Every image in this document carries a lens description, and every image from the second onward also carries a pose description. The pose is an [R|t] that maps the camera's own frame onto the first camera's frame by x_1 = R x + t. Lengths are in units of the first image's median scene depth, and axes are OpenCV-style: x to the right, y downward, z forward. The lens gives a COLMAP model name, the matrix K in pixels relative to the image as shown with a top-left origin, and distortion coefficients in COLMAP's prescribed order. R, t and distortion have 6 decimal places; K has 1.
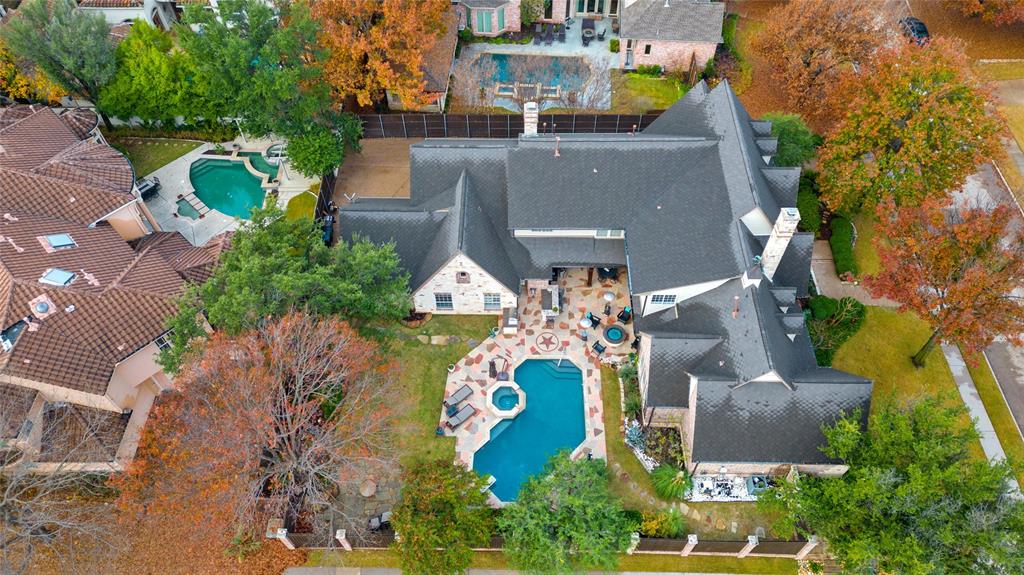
lens RADIAL K [[711.4, 0, 512.0], [0, 711.4, 287.5], [0, 0, 1]] dist [0.074217, -0.079018]
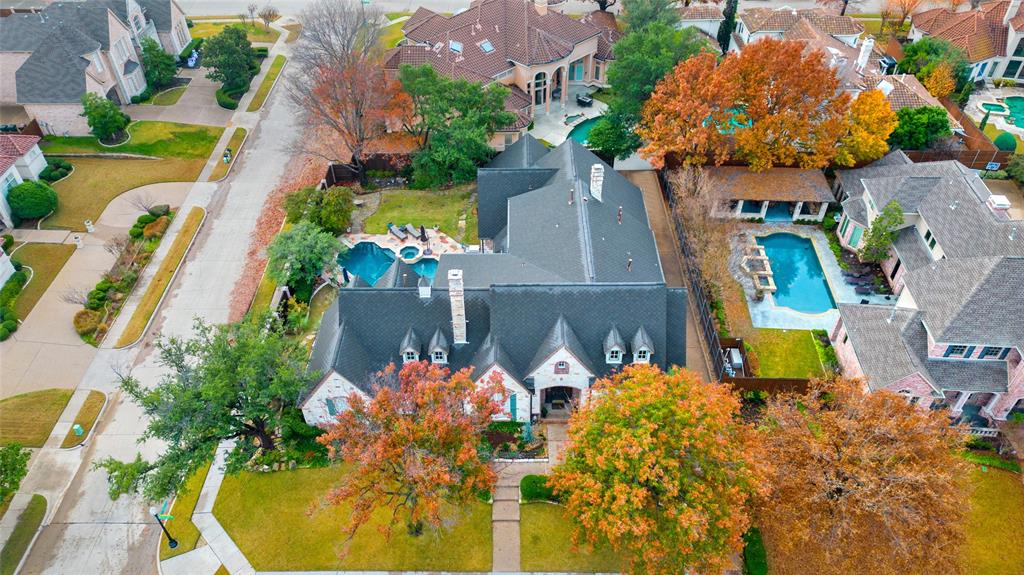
lens RADIAL K [[711.4, 0, 512.0], [0, 711.4, 287.5], [0, 0, 1]] dist [0.074217, -0.079018]
pose [[0.006668, 0.671409, -0.741057, 1.054335], [-0.798940, 0.449249, 0.399837, -0.525814], [0.601373, 0.589394, 0.539412, 0.376805]]
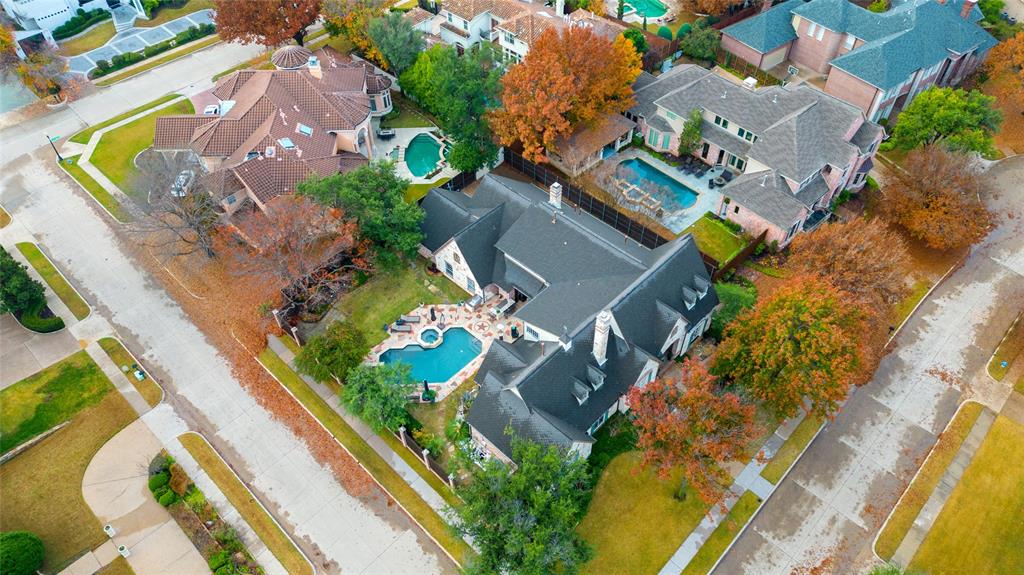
lens RADIAL K [[711.4, 0, 512.0], [0, 711.4, 287.5], [0, 0, 1]] dist [0.074217, -0.079018]
pose [[0.728450, 0.507309, -0.460432, 0.739799], [-0.546421, 0.835622, 0.056205, -0.109315], [0.413261, 0.210647, 0.885914, -0.293864]]
